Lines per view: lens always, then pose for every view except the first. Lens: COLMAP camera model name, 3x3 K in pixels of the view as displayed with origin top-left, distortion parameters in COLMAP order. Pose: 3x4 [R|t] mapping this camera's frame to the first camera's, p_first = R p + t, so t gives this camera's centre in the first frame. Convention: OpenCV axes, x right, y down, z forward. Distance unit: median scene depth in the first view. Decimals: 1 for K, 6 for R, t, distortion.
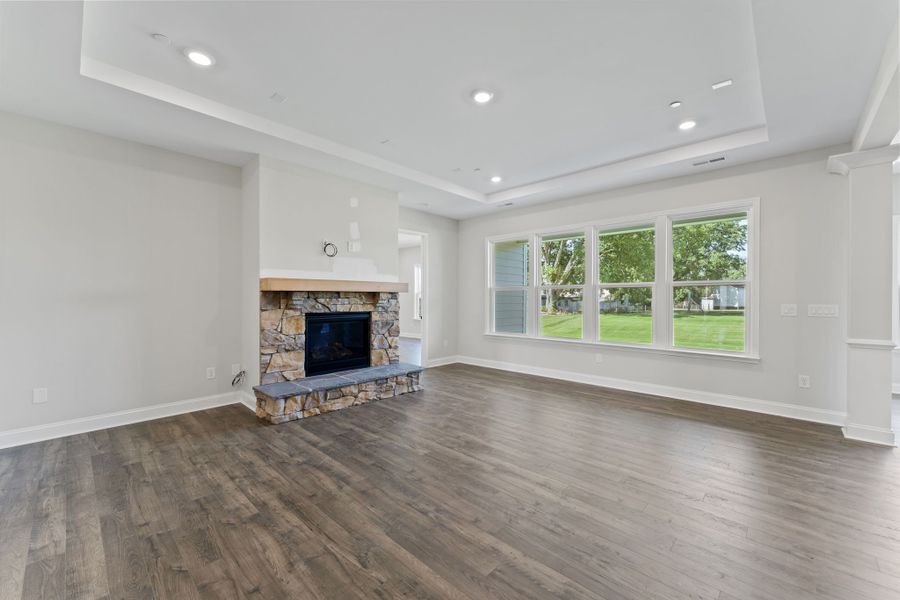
lens RADIAL K [[364.5, 0, 450.0], [0, 364.5, 300.0], [0, 0, 1]] dist [-0.024039, -0.000116]
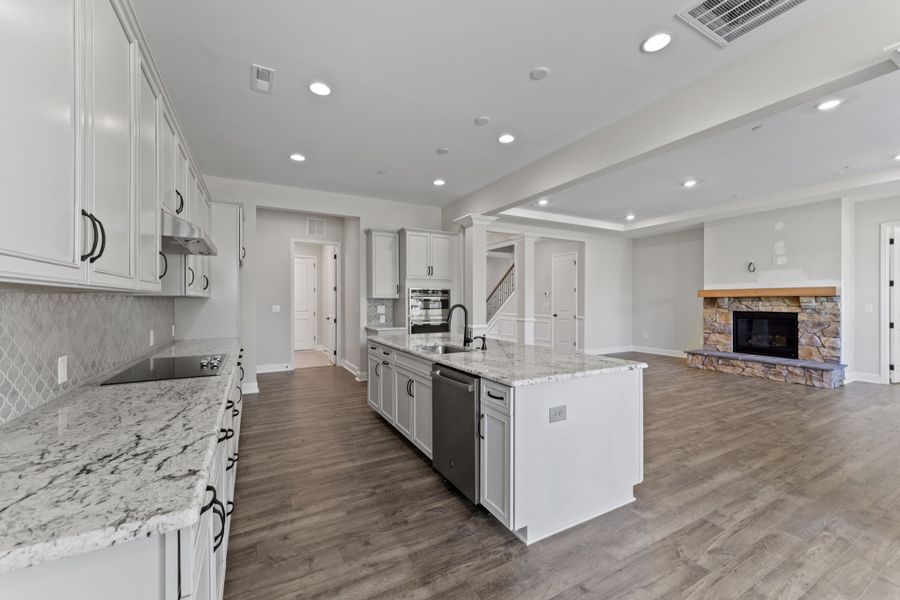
lens RADIAL K [[364.5, 0, 450.0], [0, 364.5, 300.0], [0, 0, 1]] dist [-0.024039, -0.000116]
pose [[-0.328120, -0.003714, -0.944629, 1.345470], [-0.003212, 0.999991, -0.002816, -0.002036], [0.944631, 0.002110, -0.328129, 0.332809]]
